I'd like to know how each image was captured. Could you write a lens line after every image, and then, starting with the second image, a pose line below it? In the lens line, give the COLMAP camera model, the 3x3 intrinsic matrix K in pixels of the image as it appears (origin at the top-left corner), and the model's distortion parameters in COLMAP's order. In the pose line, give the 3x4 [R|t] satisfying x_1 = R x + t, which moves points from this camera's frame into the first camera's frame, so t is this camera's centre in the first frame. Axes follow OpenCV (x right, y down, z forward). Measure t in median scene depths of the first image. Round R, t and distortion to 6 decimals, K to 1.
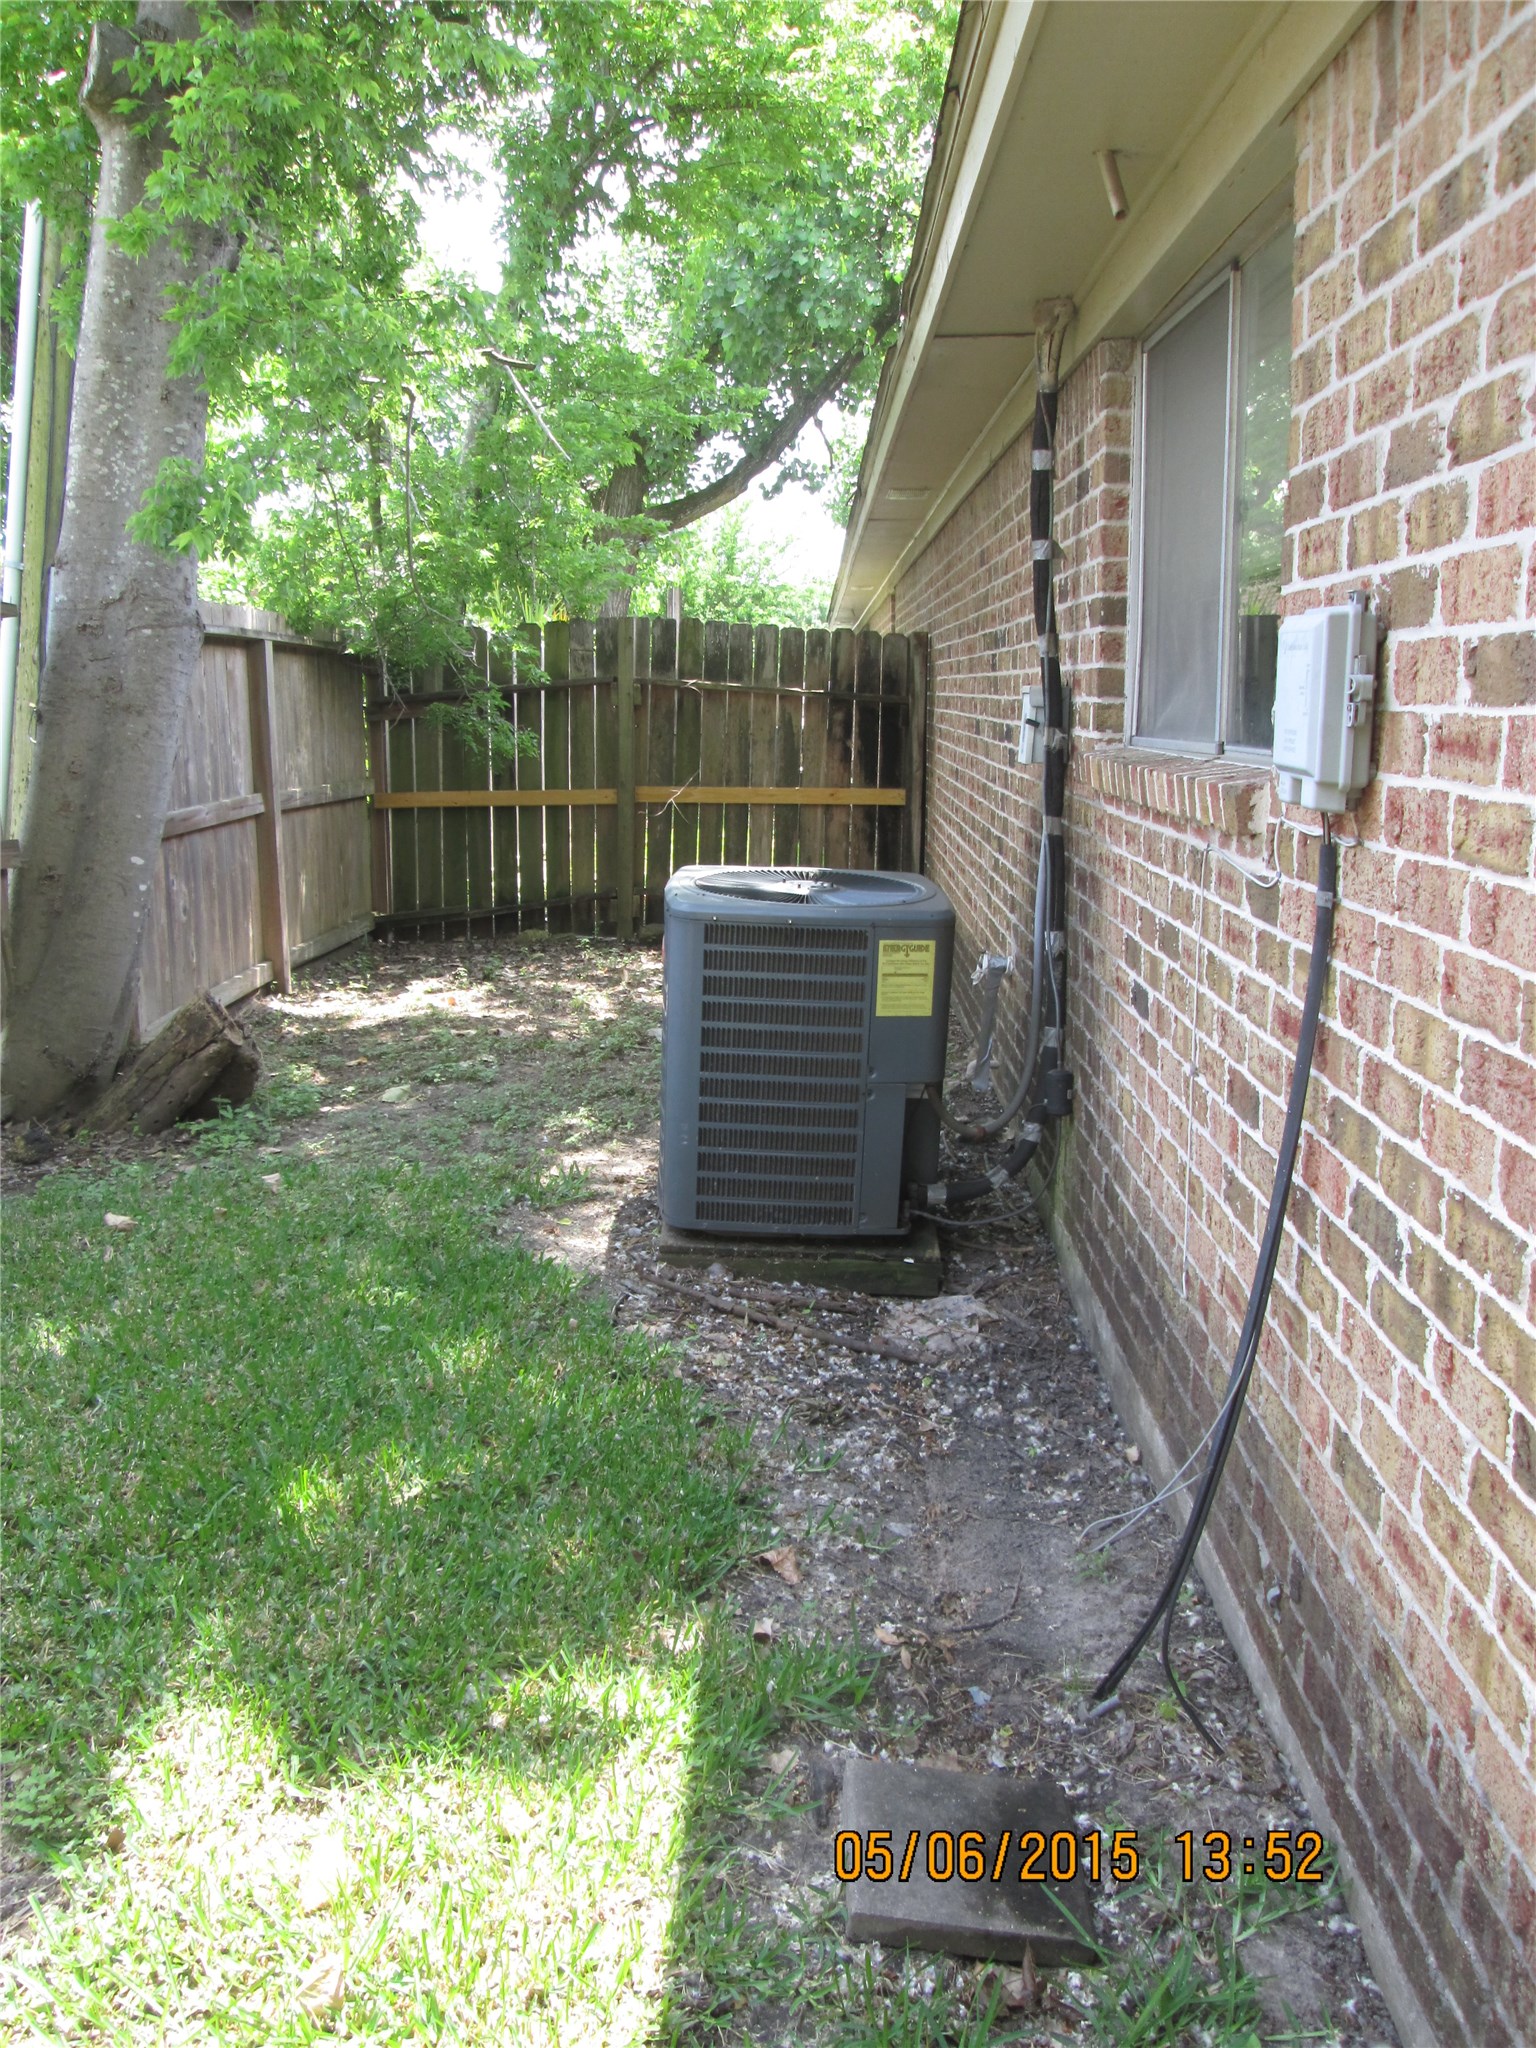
lens RADIAL K [[1723.8, 0, 768.0], [0, 1723.8, 1024.0], [0, 0, 1]] dist [-0.074546, 0.085056]
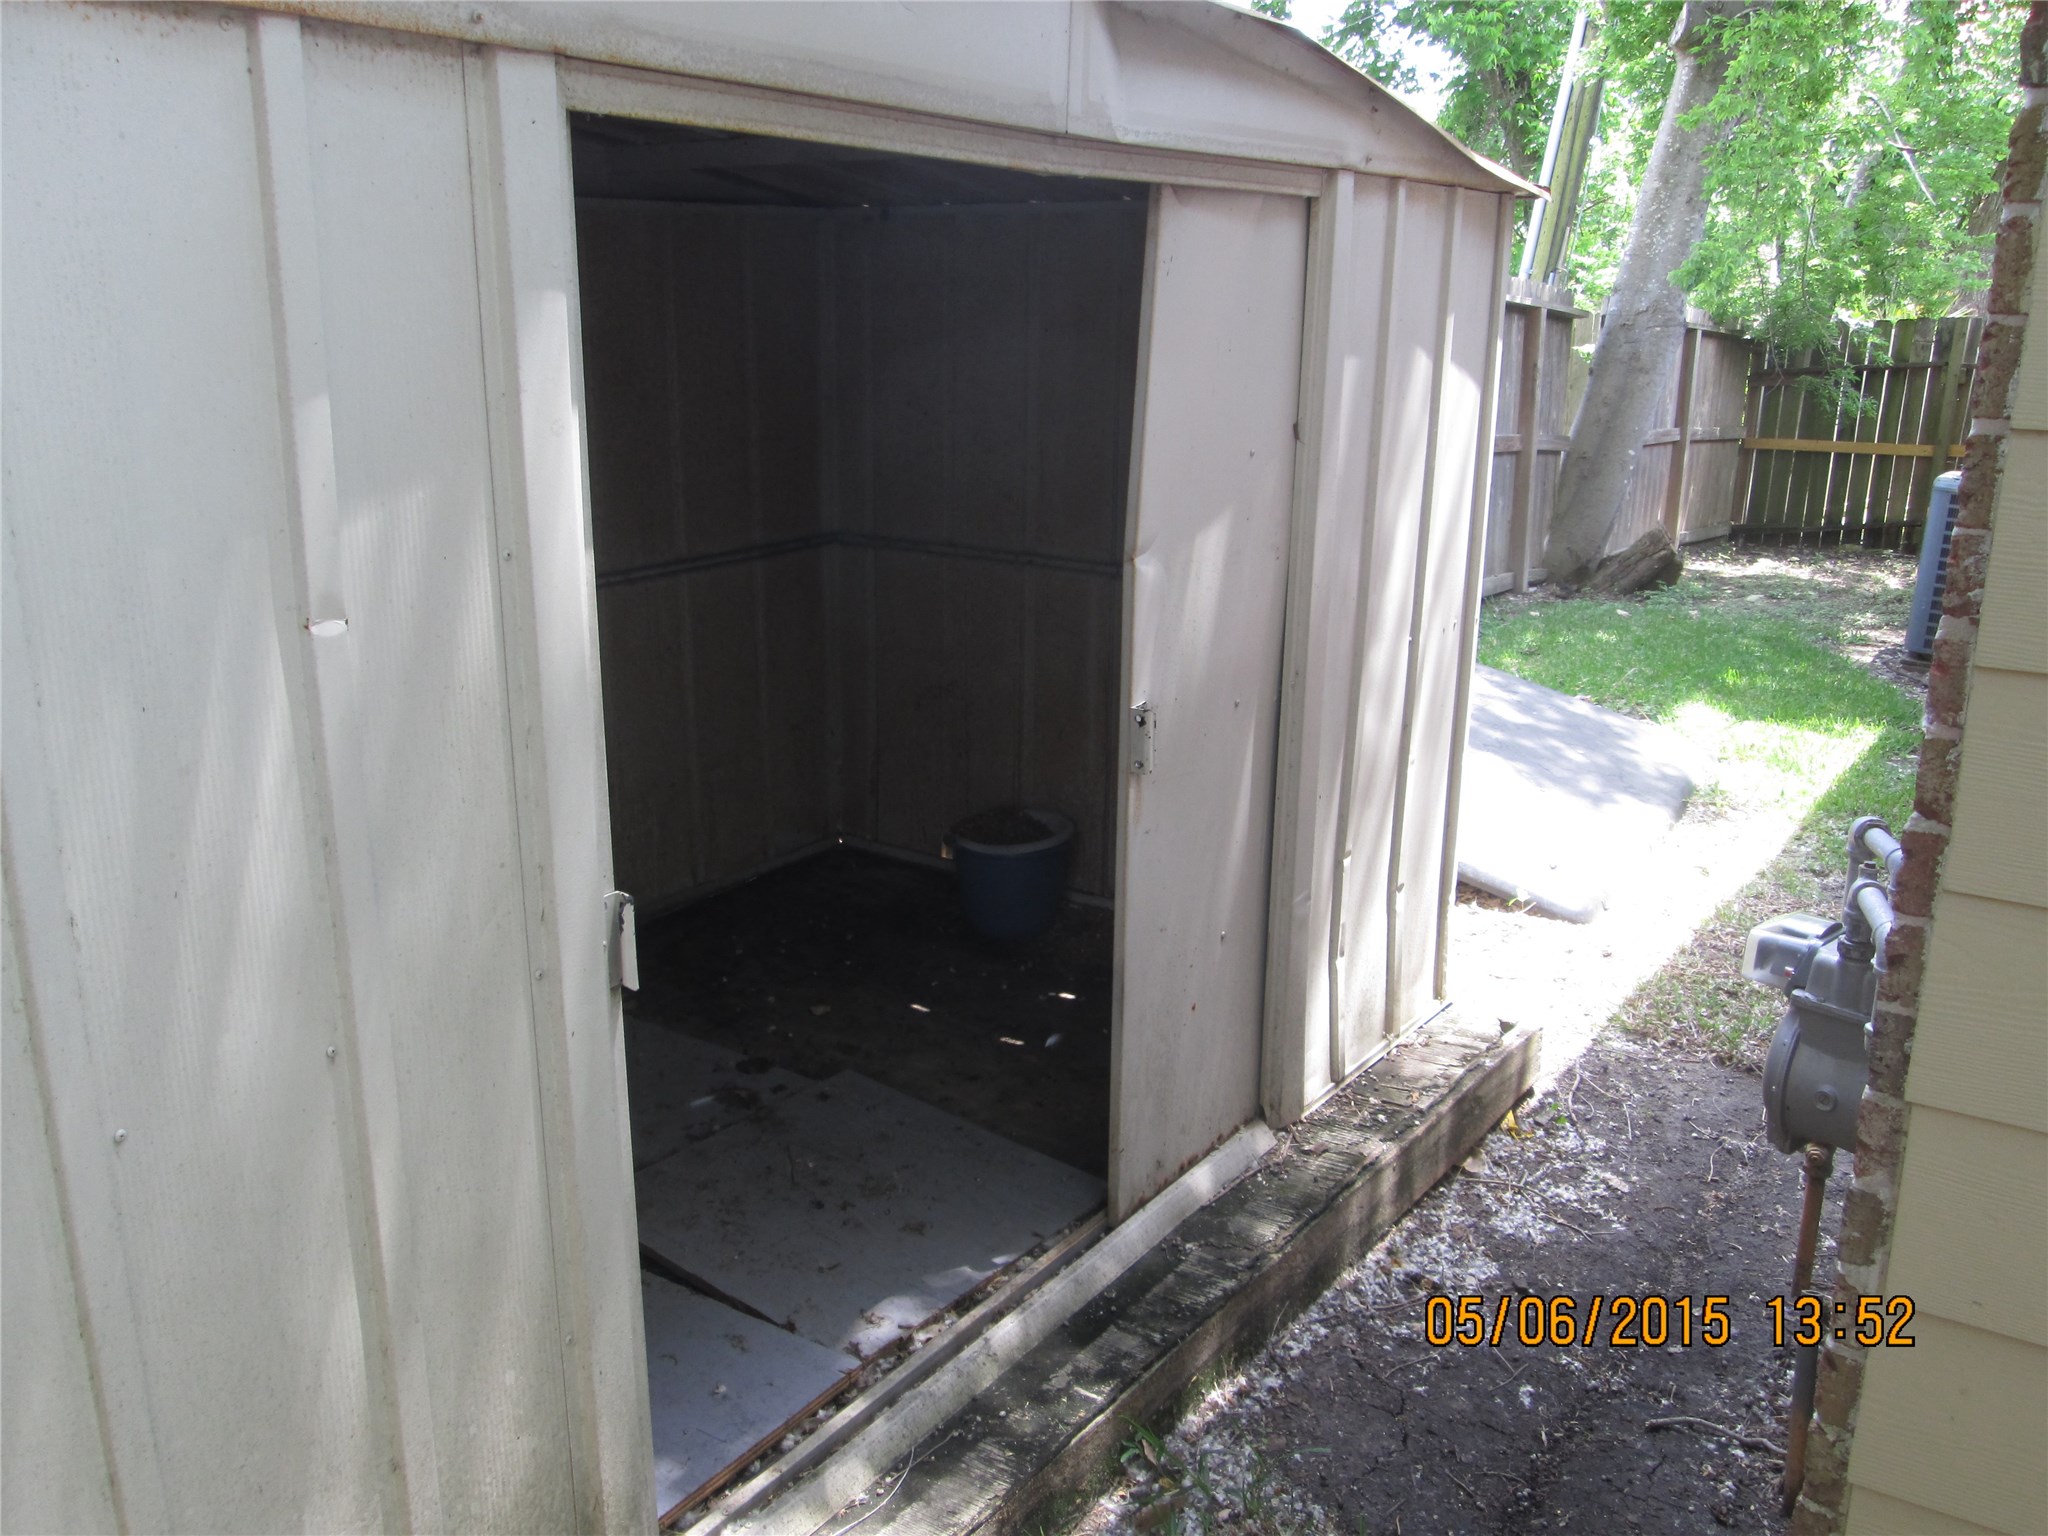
lens RADIAL K [[1723.8, 0, 1024.0], [0, 1723.8, 768.0], [0, 0, 1]] dist [-0.074546, 0.085056]
pose [[0.830259, 0.158292, -0.534429, 0.081395], [-0.134268, 0.987390, 0.083864, 0.112417], [0.540965, 0.002128, 0.841043, -0.584046]]
